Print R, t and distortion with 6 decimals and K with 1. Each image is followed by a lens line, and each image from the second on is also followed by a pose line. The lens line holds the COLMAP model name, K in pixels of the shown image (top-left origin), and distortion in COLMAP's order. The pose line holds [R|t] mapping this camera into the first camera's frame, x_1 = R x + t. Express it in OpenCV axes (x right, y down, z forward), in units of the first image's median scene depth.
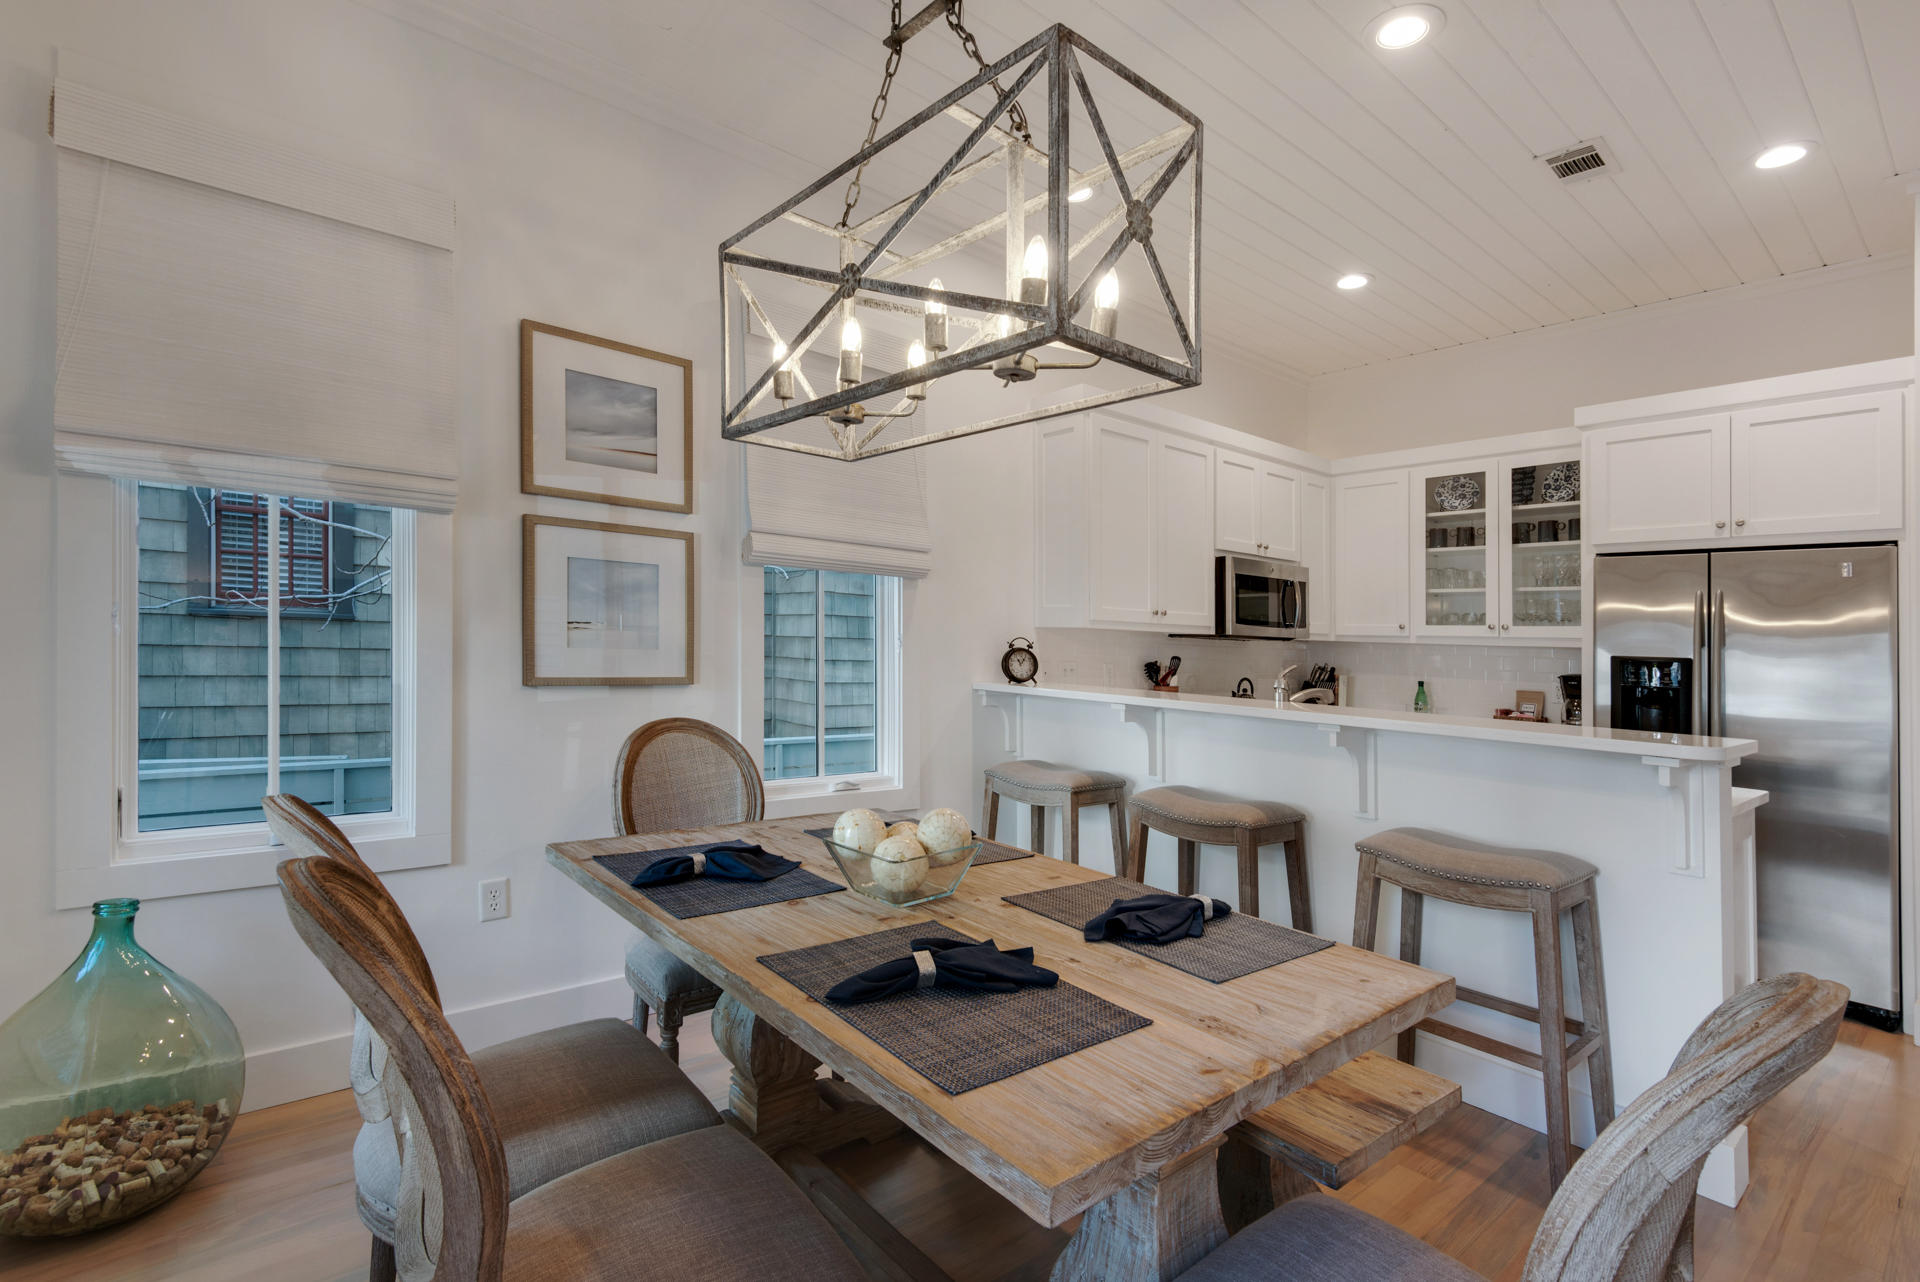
lens RADIAL K [[884.9, 0, 962.9], [0, 884.9, 641.1], [0, 0, 1]] dist [-0.001868, -0.000945]
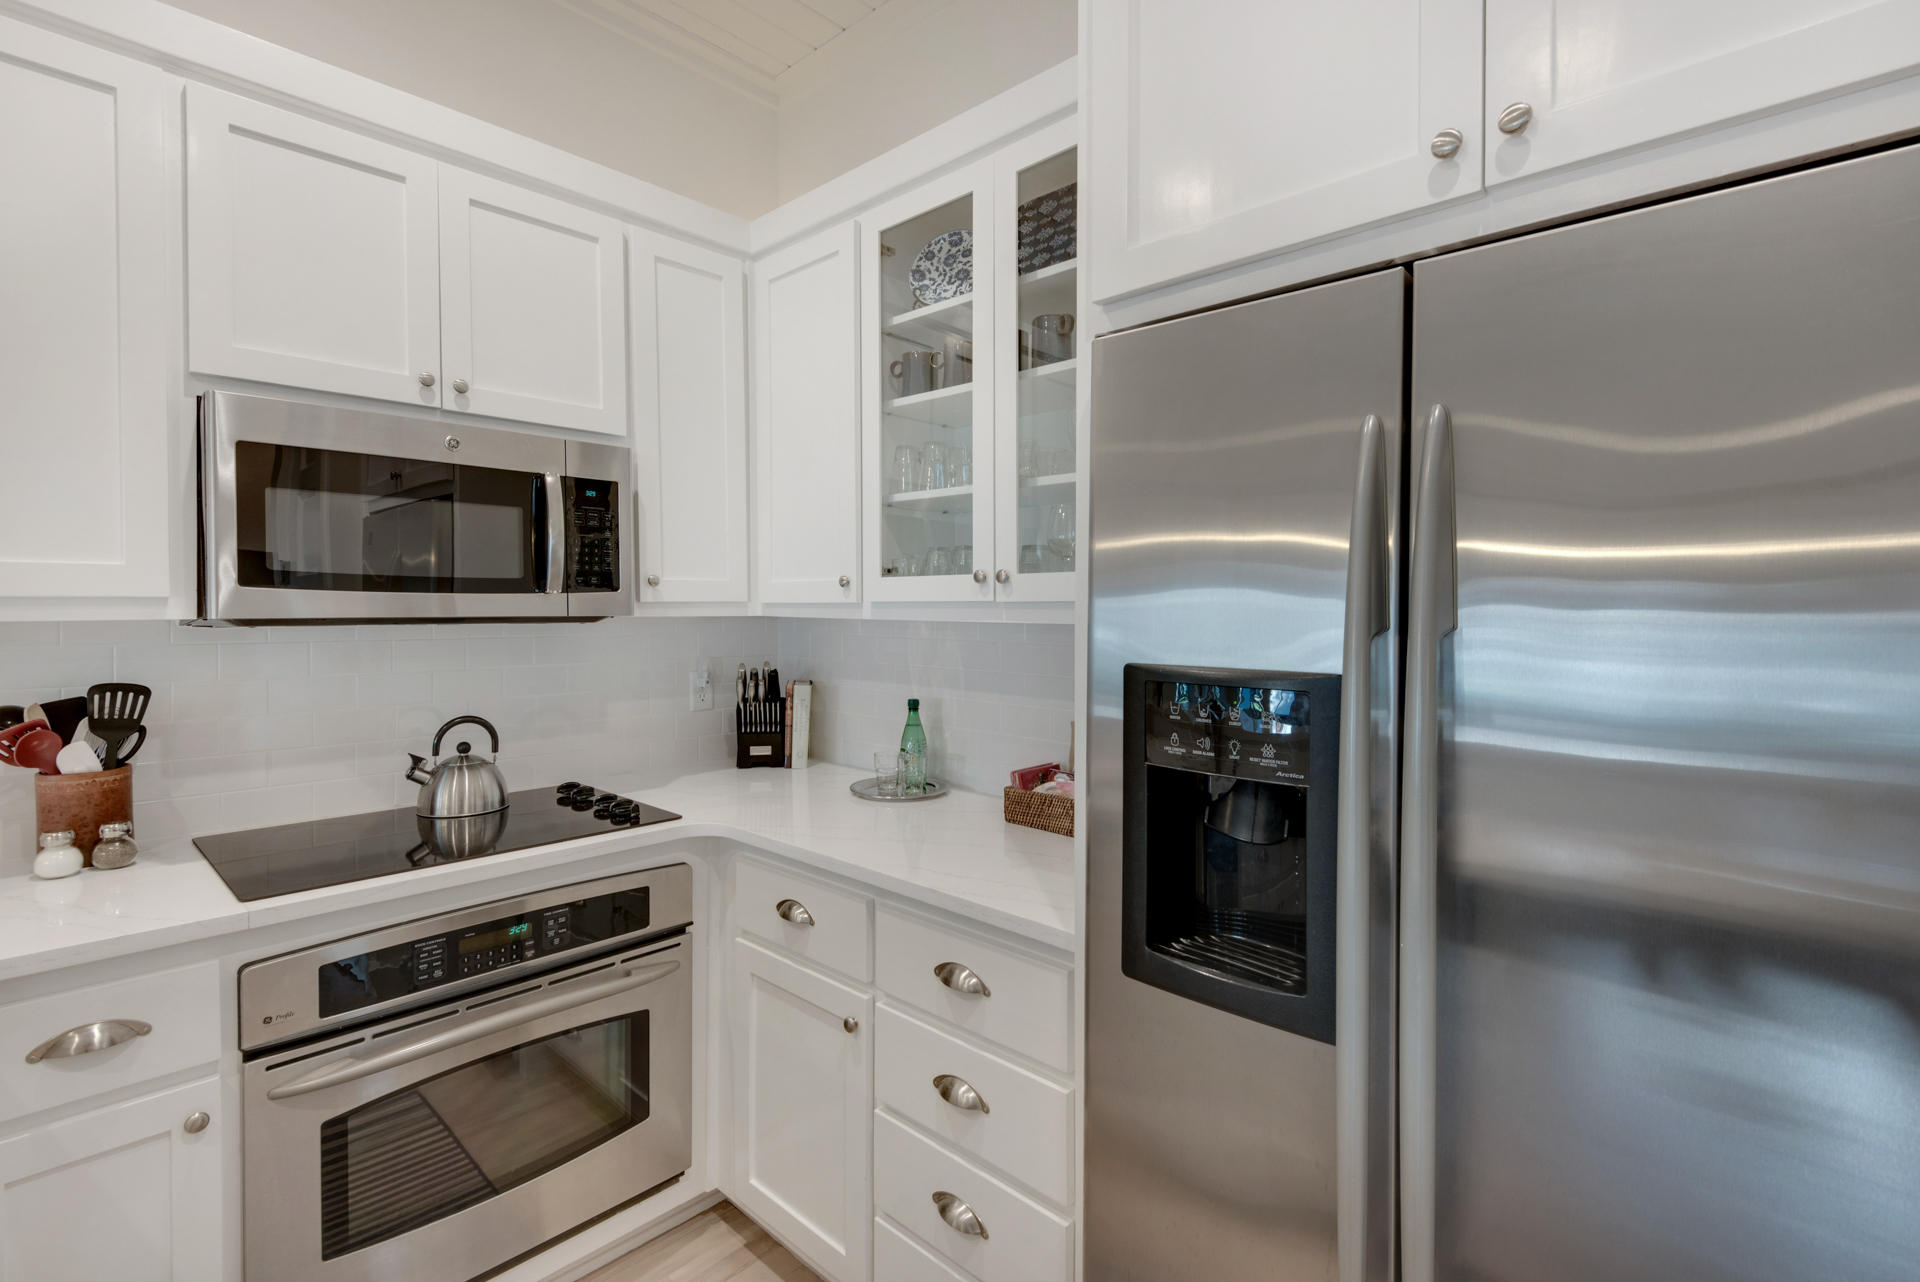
lens RADIAL K [[905.1, 0, 1026.8], [0, 905.1, 627.6], [0, 0, 1]] dist [0.001770, -0.001334]
pose [[0.984919, -0.036510, 0.169121, 0.646175], [0.032529, 0.999126, 0.026255, -0.003814], [-0.169932, -0.020357, 0.985245, 0.700112]]
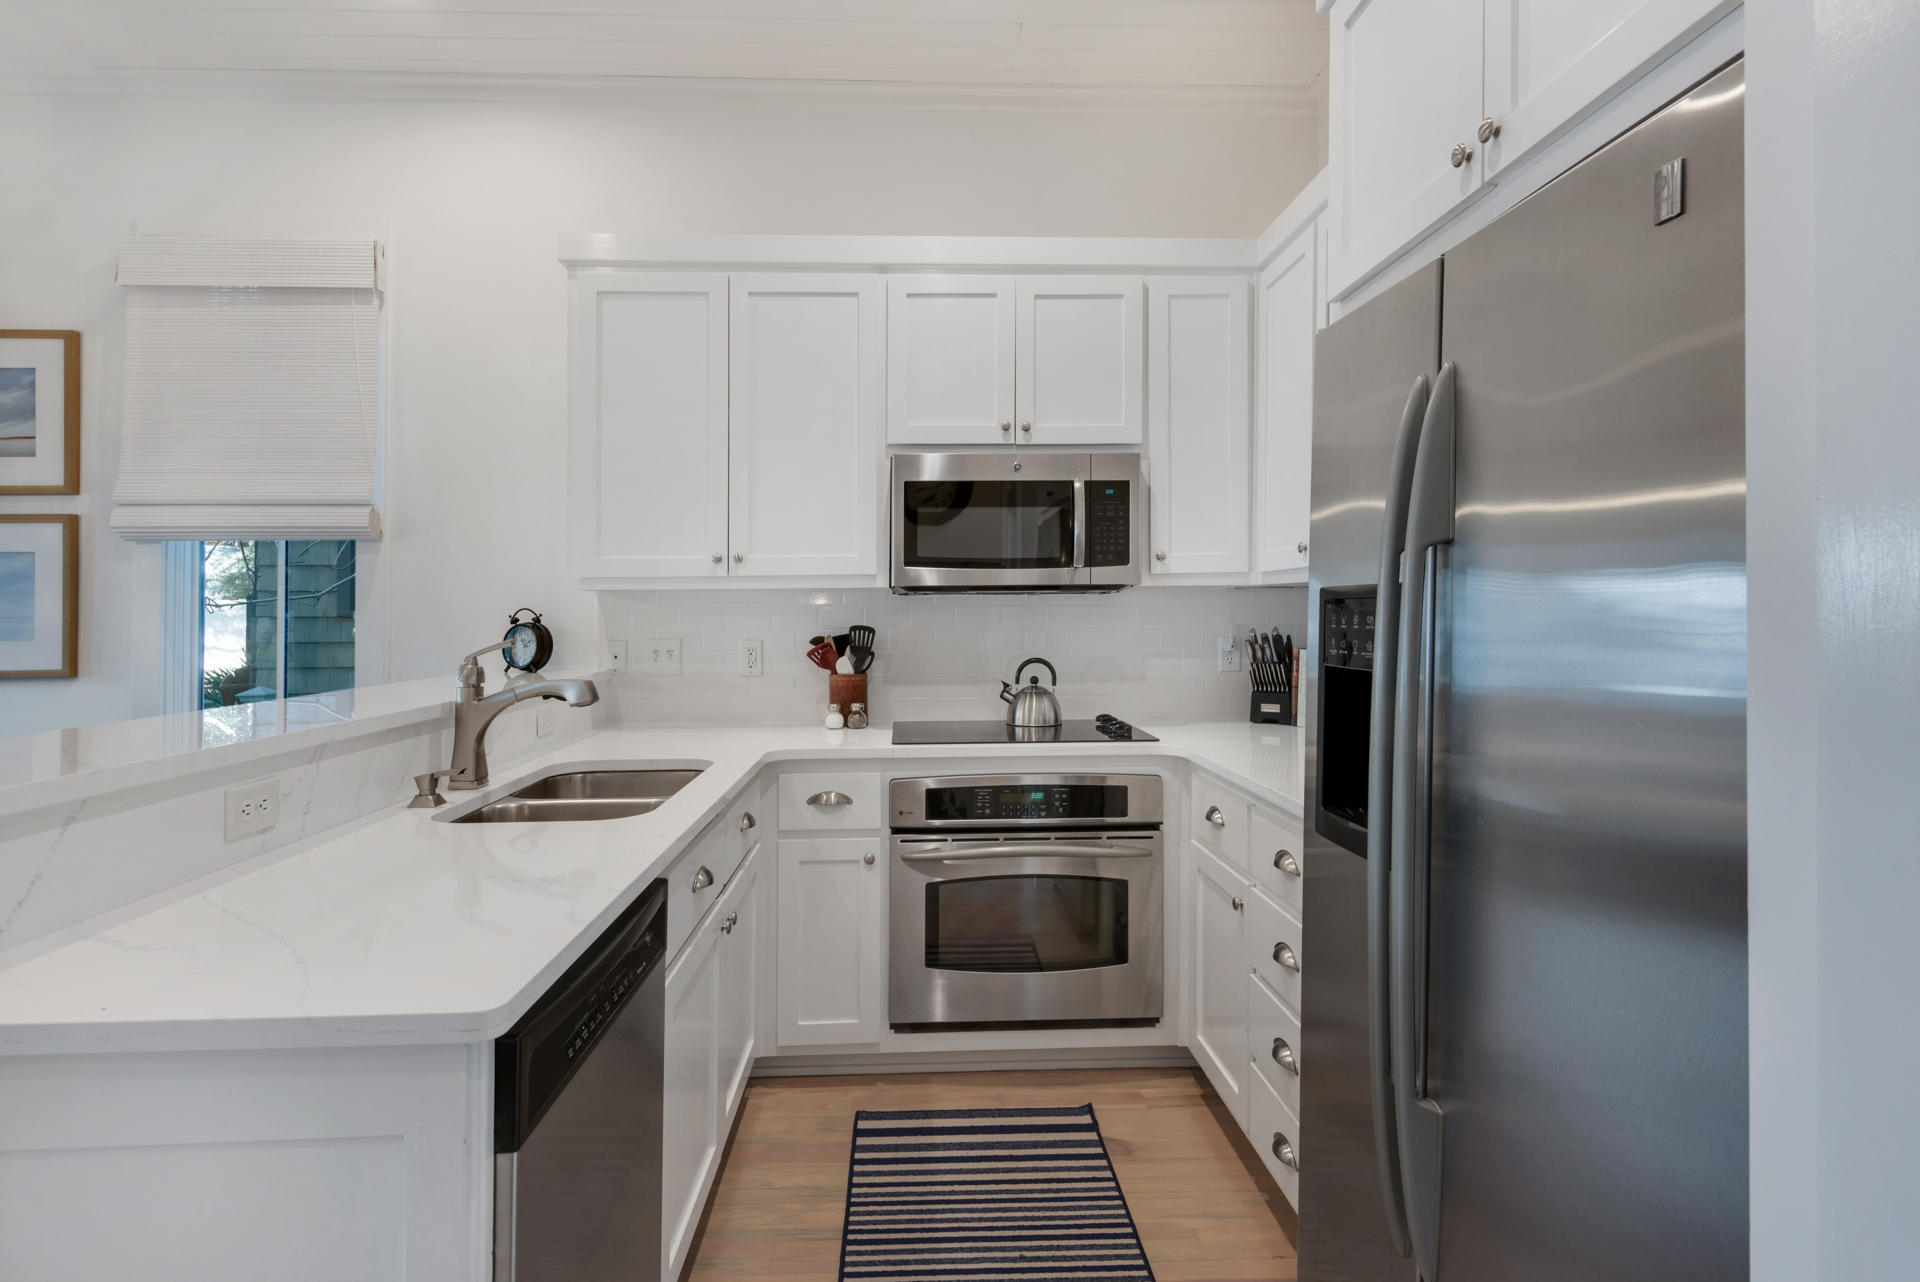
lens RADIAL K [[1012.6, 0, 919.2], [0, 1012.6, 615.6], [0, 0, 1]] dist [0.001363, -0.000028]
pose [[0.794045, -0.038064, -0.606666, 0.846663], [0.034147, 0.999255, -0.018003, 0.028892], [0.606899, -0.006421, 0.794753, 0.552735]]
